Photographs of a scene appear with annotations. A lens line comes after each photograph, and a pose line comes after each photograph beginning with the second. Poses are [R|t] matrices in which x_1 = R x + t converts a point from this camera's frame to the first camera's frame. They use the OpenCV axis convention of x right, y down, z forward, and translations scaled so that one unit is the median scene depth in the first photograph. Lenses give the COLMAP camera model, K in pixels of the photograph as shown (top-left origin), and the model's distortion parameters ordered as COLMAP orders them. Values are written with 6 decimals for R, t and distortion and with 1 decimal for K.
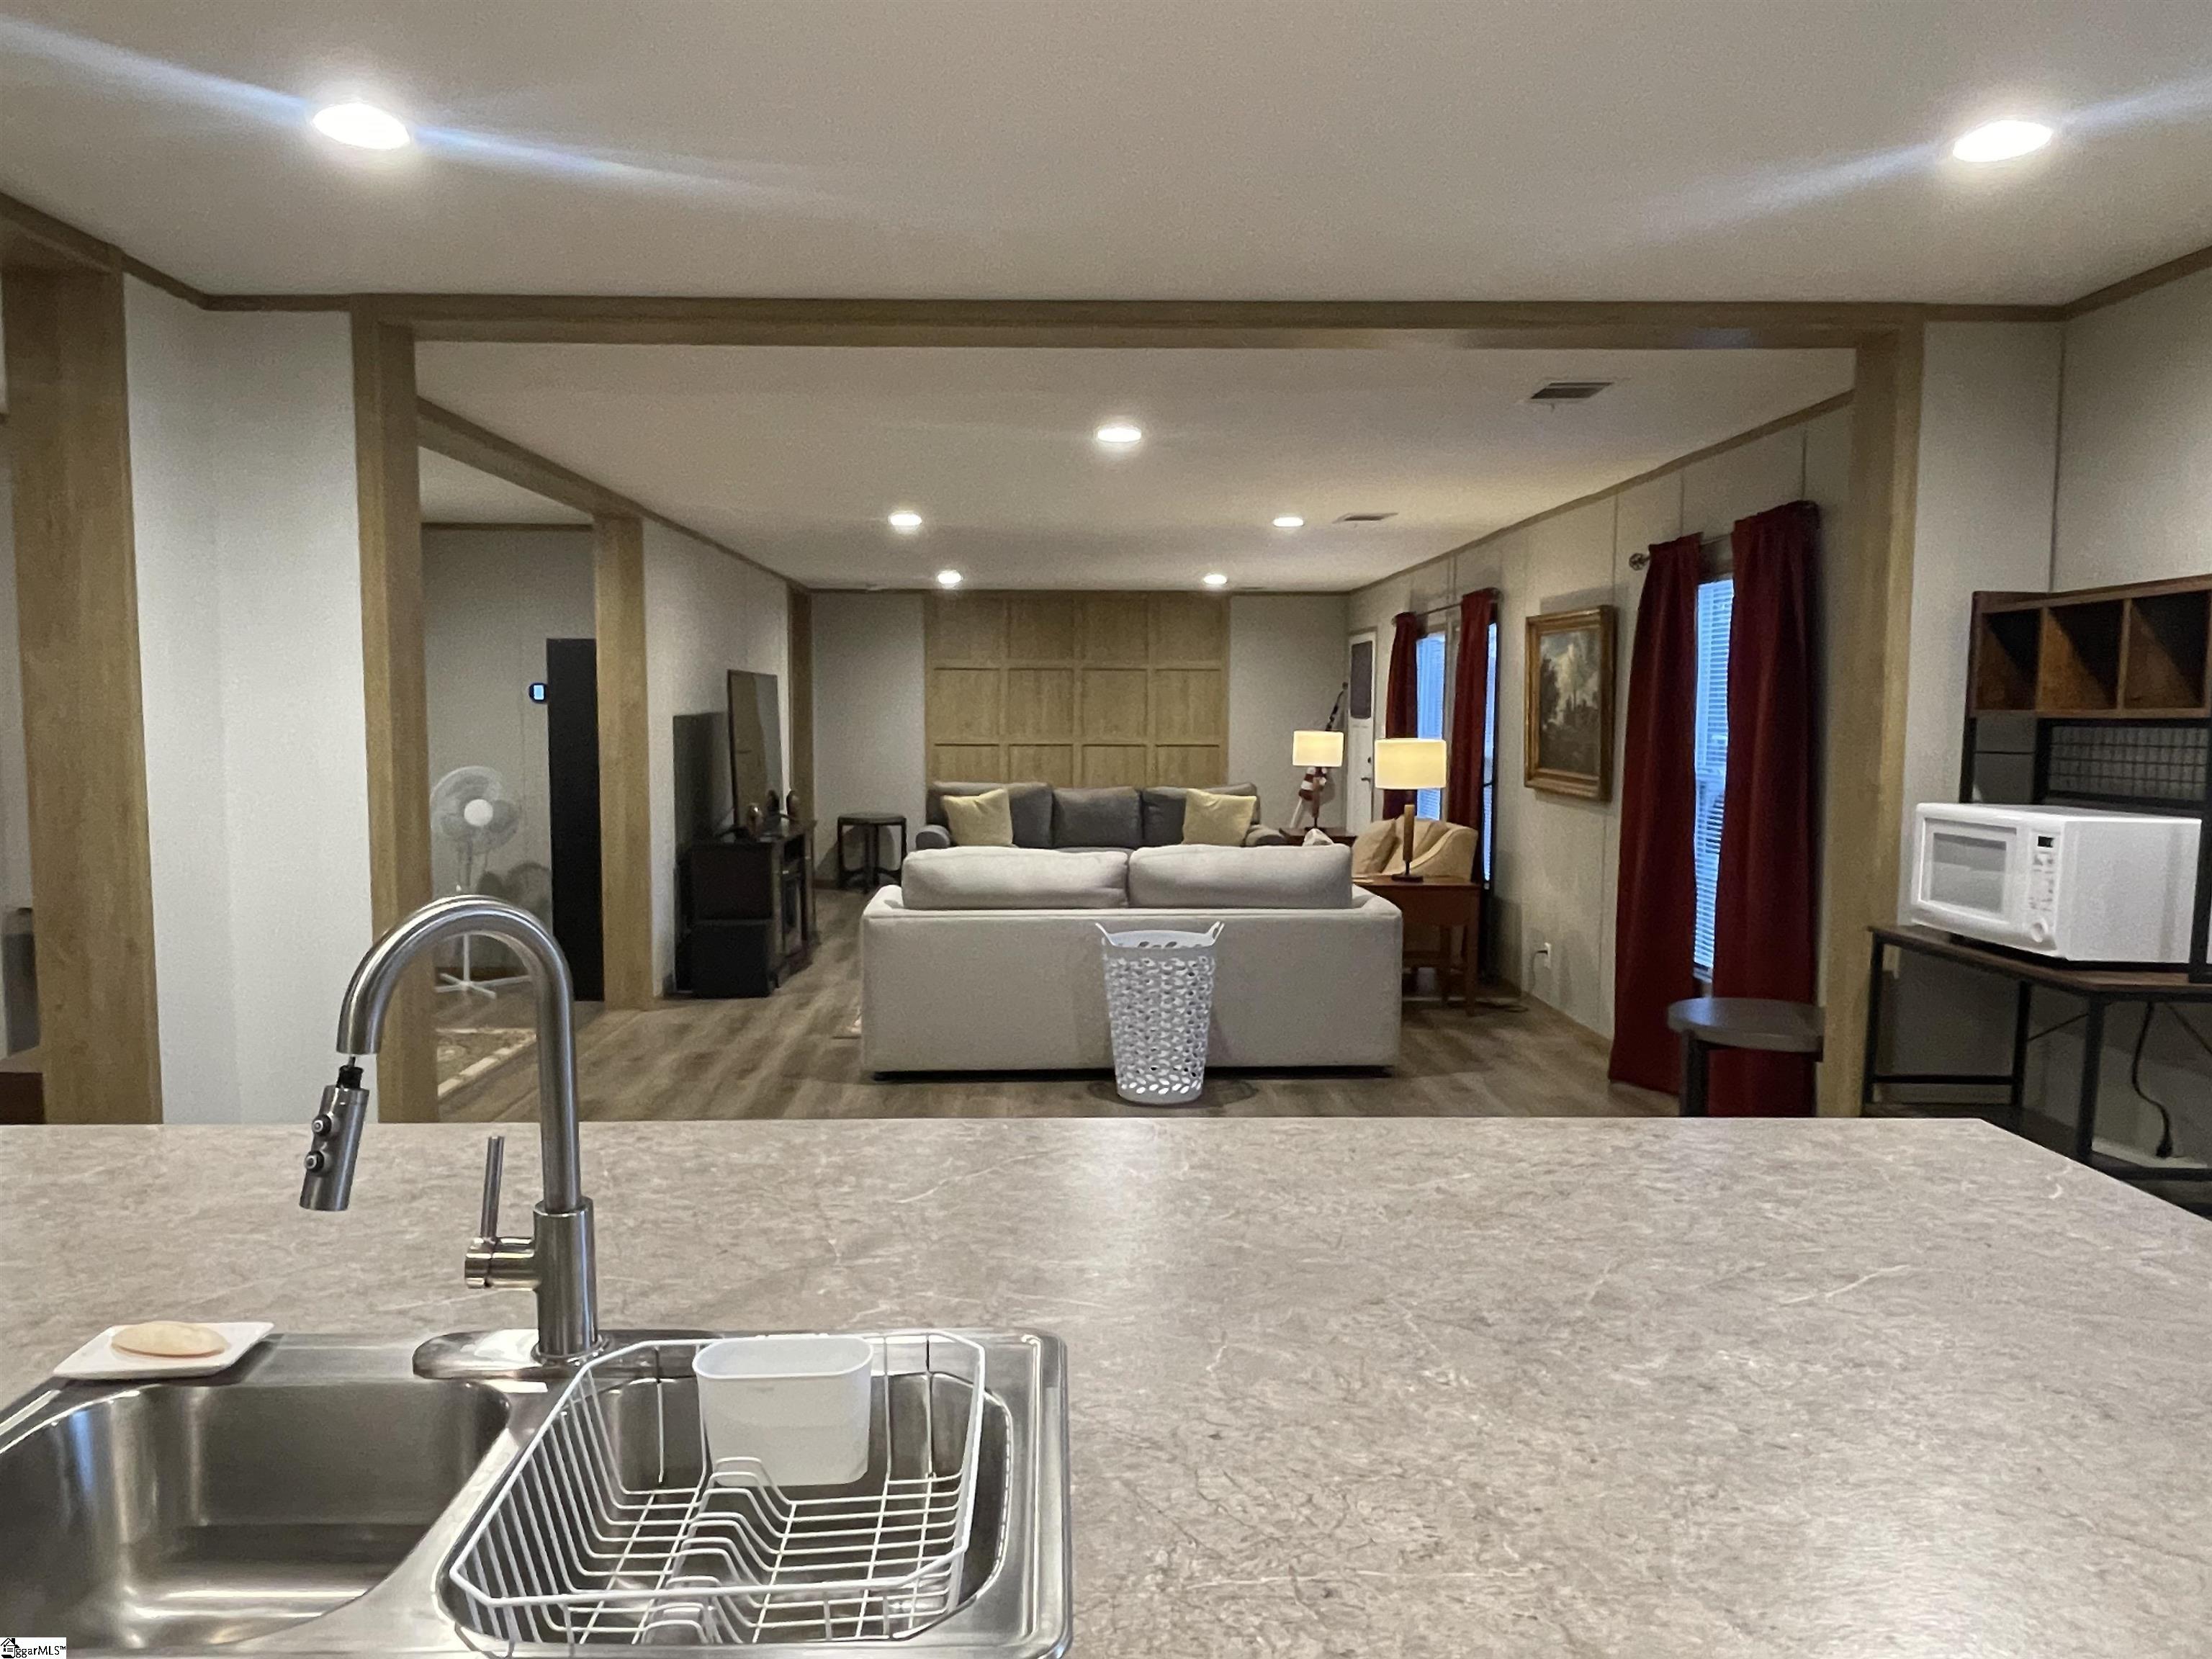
lens RADIAL K [[1494.6, 0, 1134.2], [0, 1494.6, 781.5], [0, 0, 1]] dist [0.064916, -0.002418]
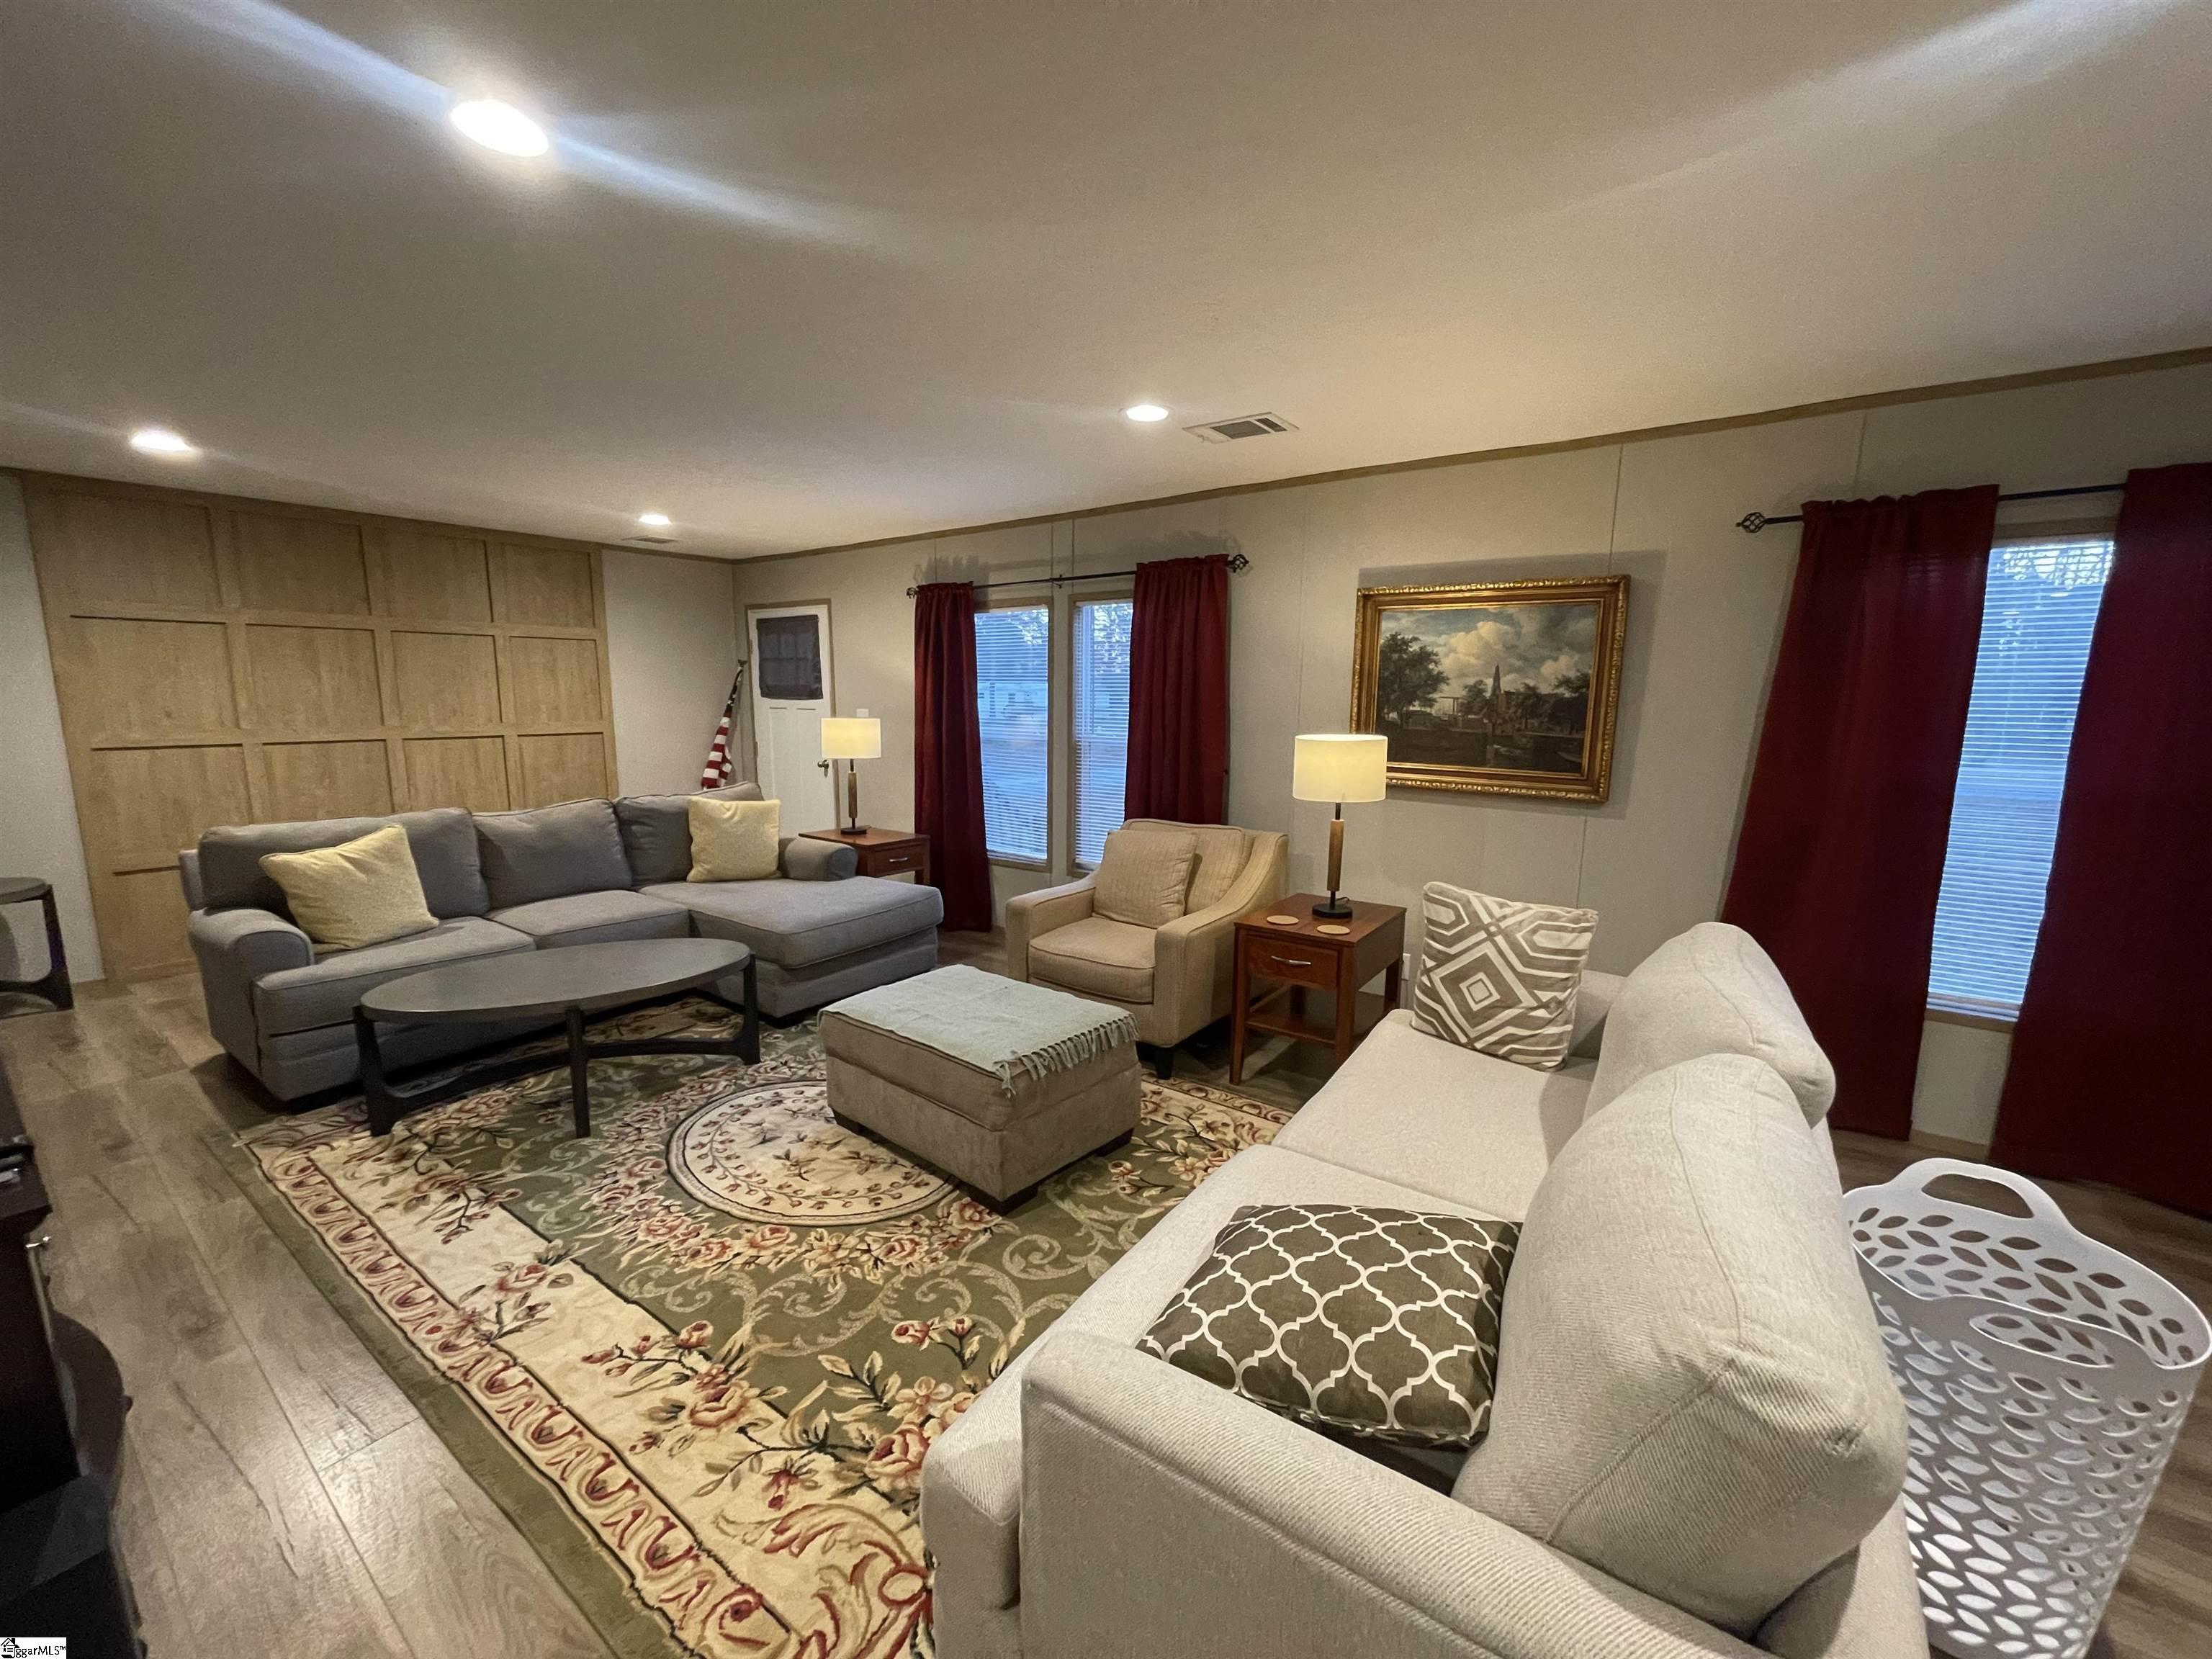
lens RADIAL K [[898.6, 0, 1110.4], [0, 898.6, 831.5], [0, 0, 1]] dist [-0.000757, -0.000147]
pose [[0.644142, -0.120696, 0.755323, -0.254842], [0.032995, 0.990938, 0.130208, -0.045026], [-0.764194, -0.058951, 0.642287, 0.816952]]
